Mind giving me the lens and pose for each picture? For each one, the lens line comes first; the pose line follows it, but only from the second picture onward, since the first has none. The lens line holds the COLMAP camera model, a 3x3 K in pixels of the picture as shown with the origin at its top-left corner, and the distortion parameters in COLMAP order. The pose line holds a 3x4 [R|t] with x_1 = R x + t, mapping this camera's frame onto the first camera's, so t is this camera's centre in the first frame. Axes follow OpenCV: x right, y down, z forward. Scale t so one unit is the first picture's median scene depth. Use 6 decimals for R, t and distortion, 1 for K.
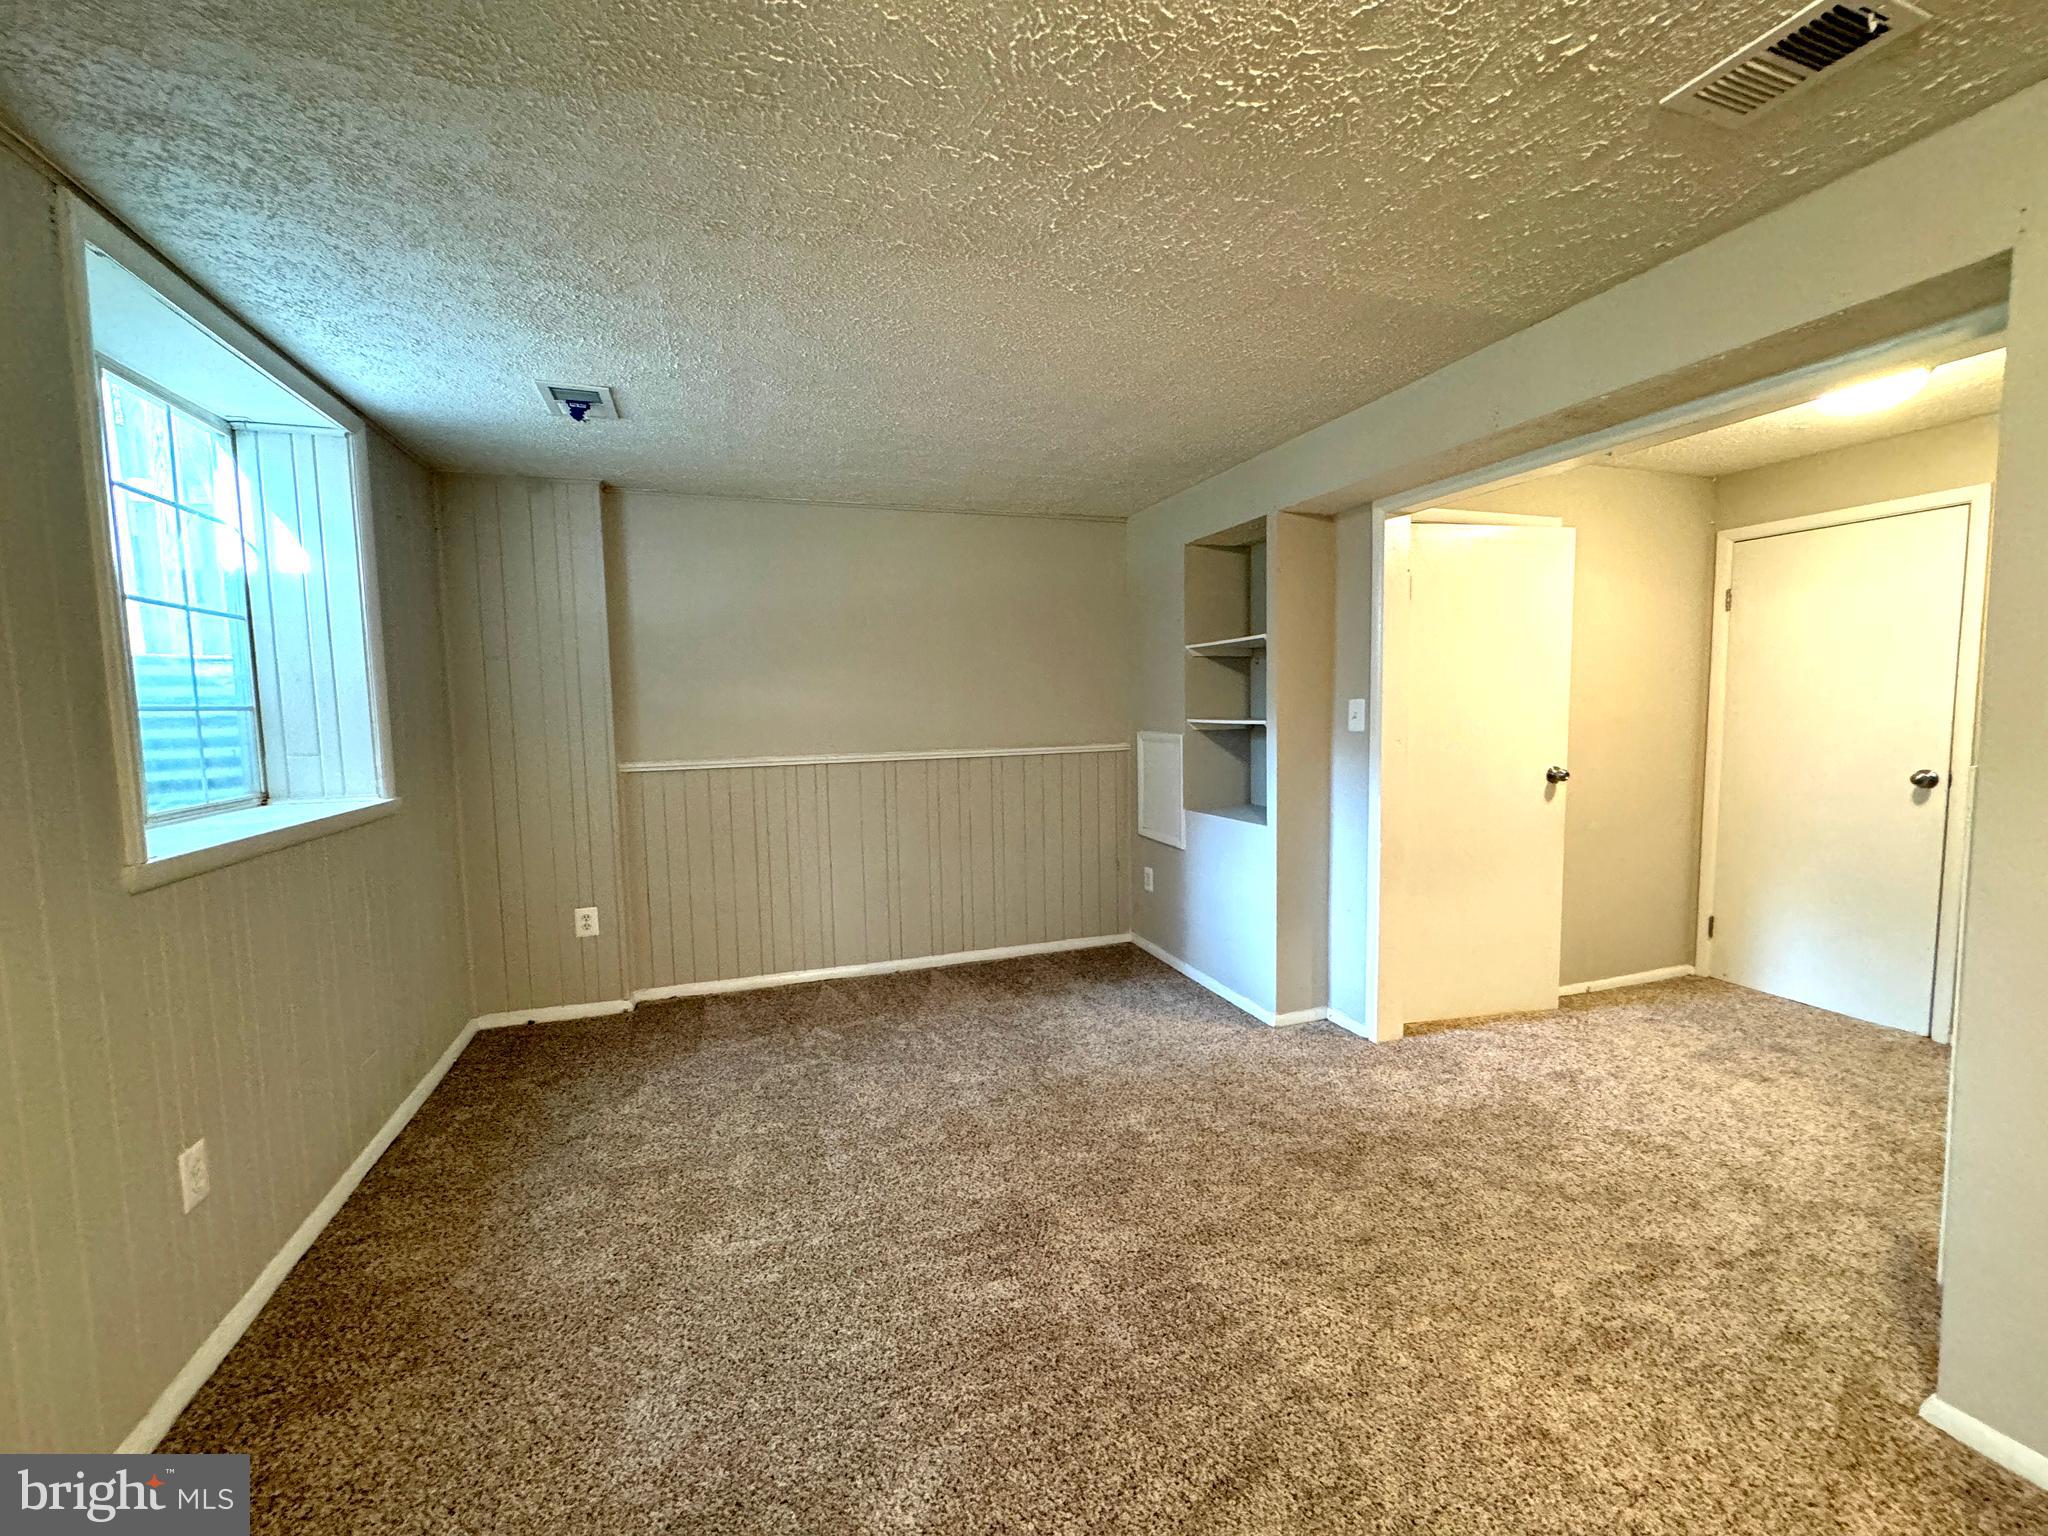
lens RADIAL K [[821.3, 0, 1025.0], [0, 821.3, 765.3], [0, 0, 1]] dist [-0.001645, 0.001043]
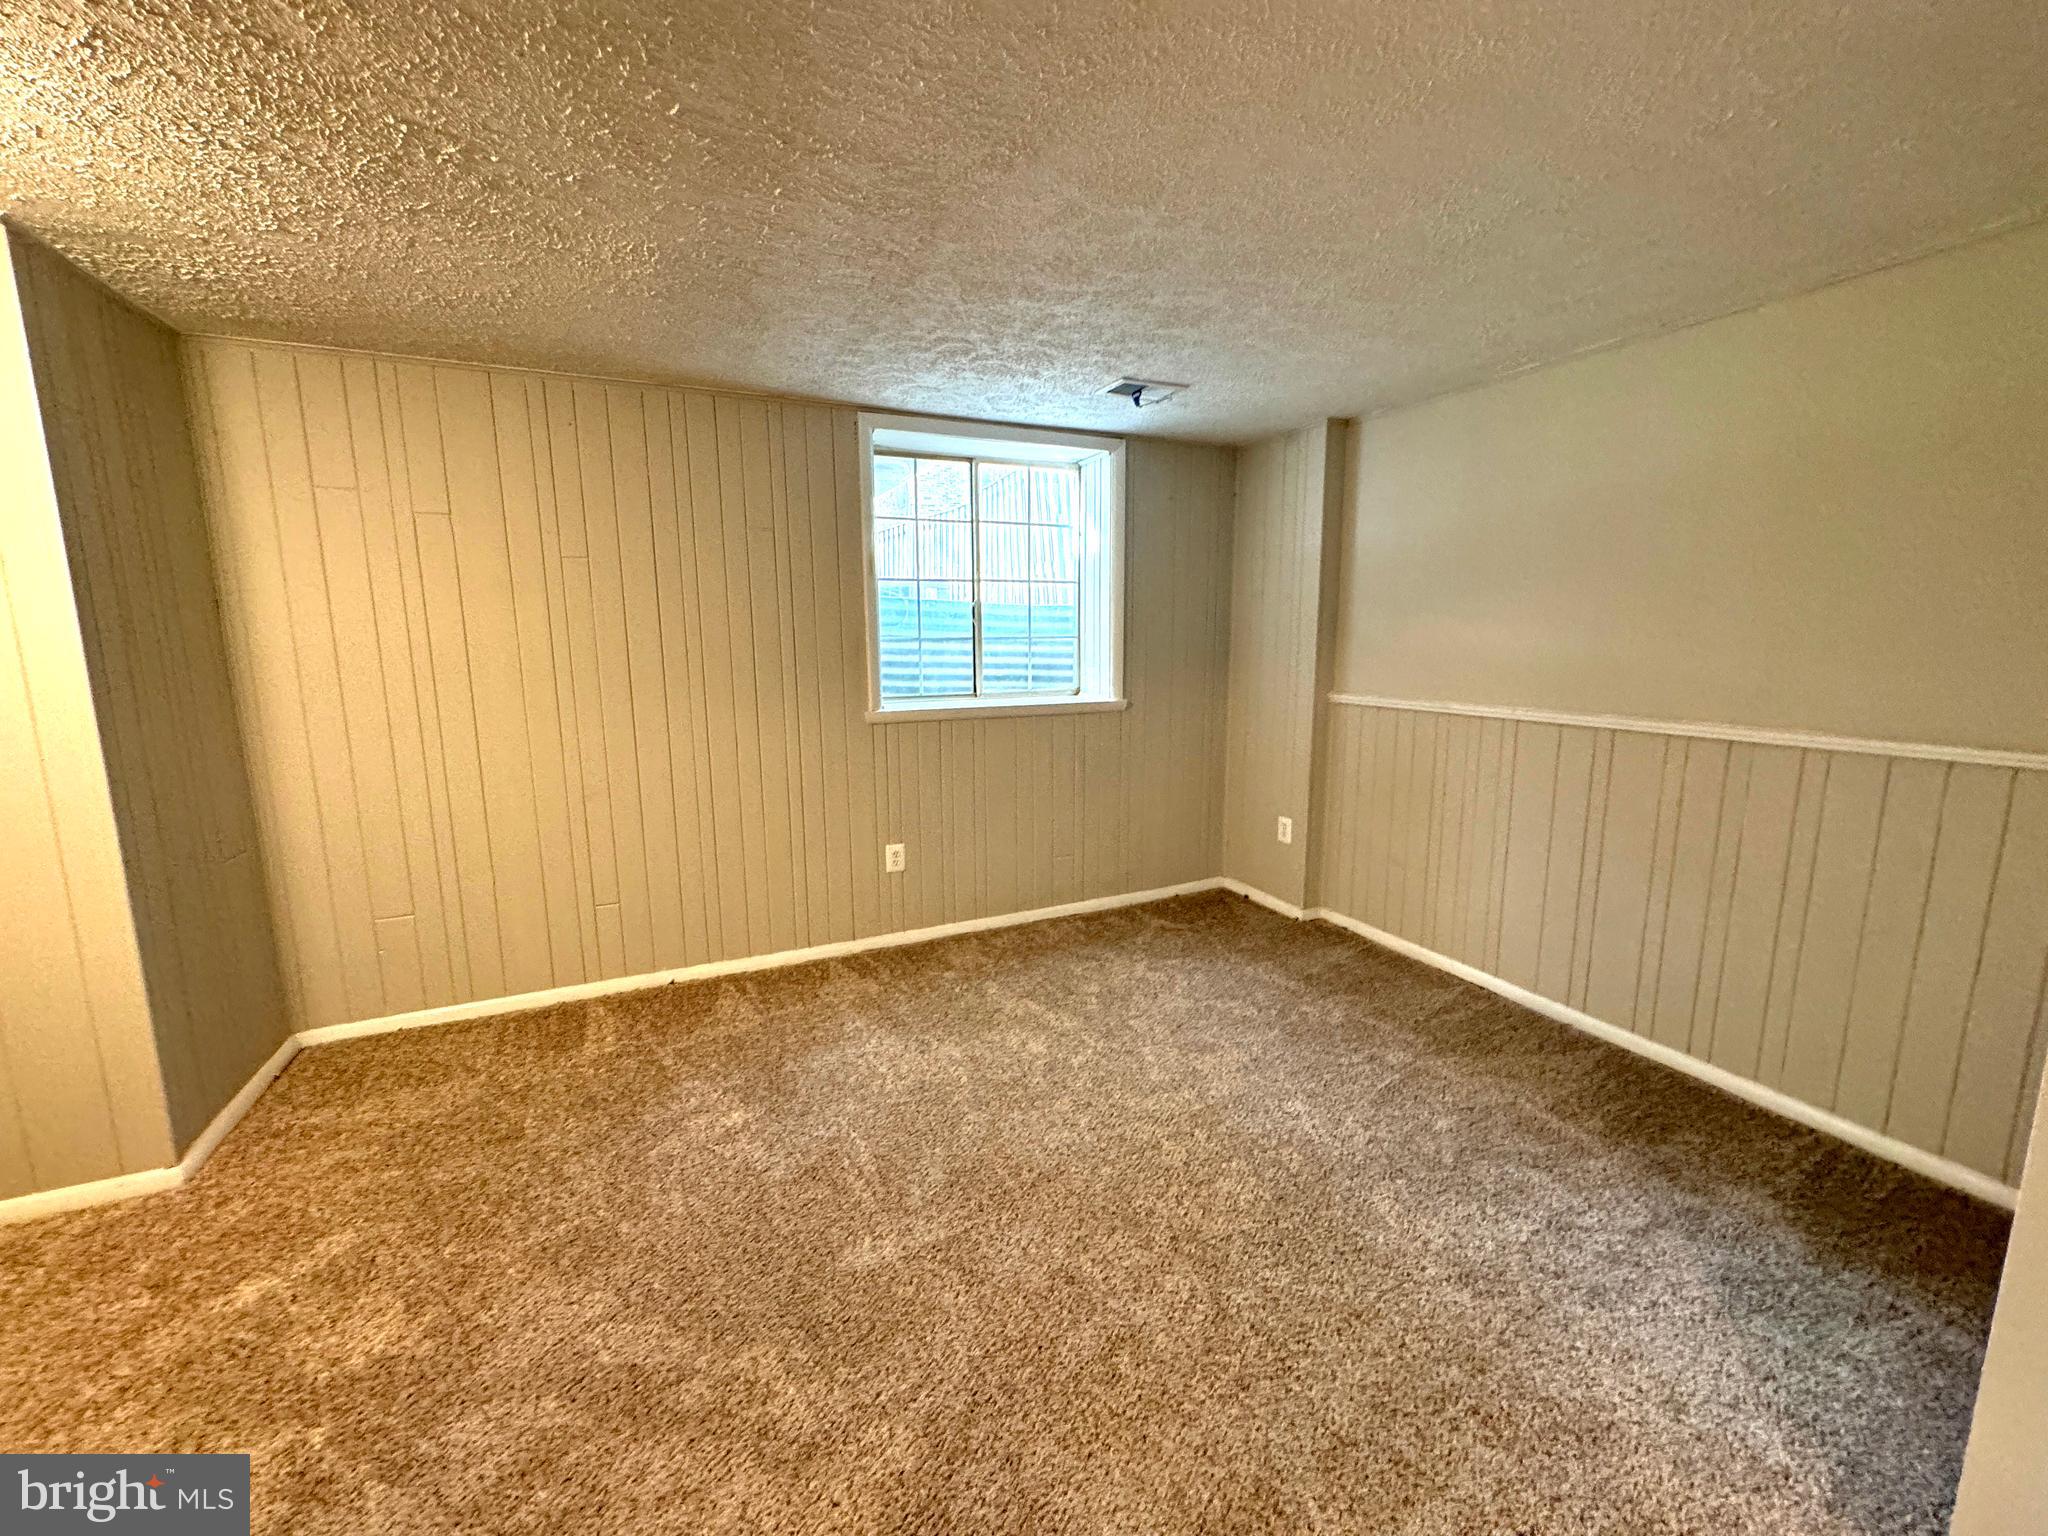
lens RADIAL K [[821.3, 0, 1024.4], [0, 821.3, 771.0], [0, 0, 1]] dist [-0.001645, 0.001043]
pose [[0.091360, 0.185223, -0.978441, 0.531843], [-0.068494, 0.981392, 0.179386, -0.068383], [0.993460, 0.050628, 0.102346, 0.525973]]
